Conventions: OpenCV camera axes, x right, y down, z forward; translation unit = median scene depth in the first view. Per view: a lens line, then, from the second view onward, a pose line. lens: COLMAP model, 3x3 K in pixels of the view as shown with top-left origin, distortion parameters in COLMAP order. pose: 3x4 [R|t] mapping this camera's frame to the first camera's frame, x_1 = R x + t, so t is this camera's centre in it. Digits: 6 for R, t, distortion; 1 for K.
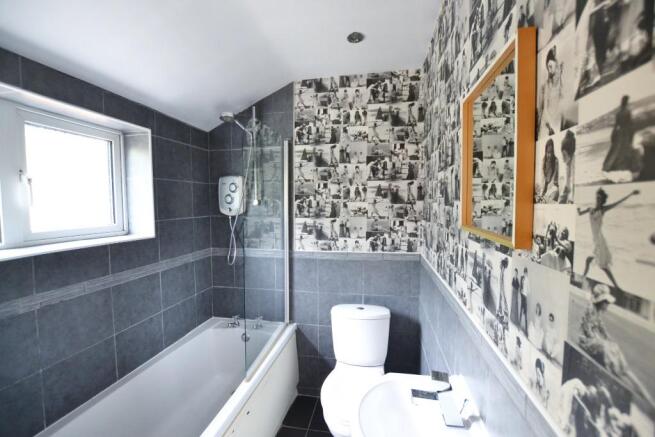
lens RADIAL K [[296.2, 0, 329.1], [0, 296.2, 217.7], [0, 0, 1]] dist [0.002660, 0.000325]
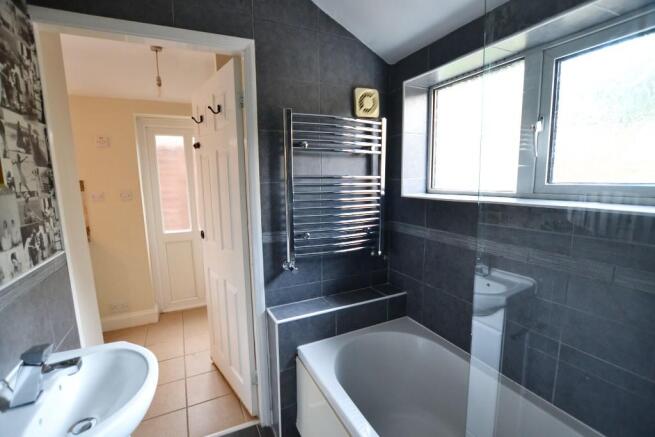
lens RADIAL K [[296.2, 0, 329.1], [0, 296.2, 217.7], [0, 0, 1]] dist [0.002660, 0.000325]
pose [[-0.797410, 0.101783, -0.594793, 0.353283], [-0.010554, 0.983169, 0.182393, -0.048206], [0.603346, 0.151720, -0.782914, 4.329067]]
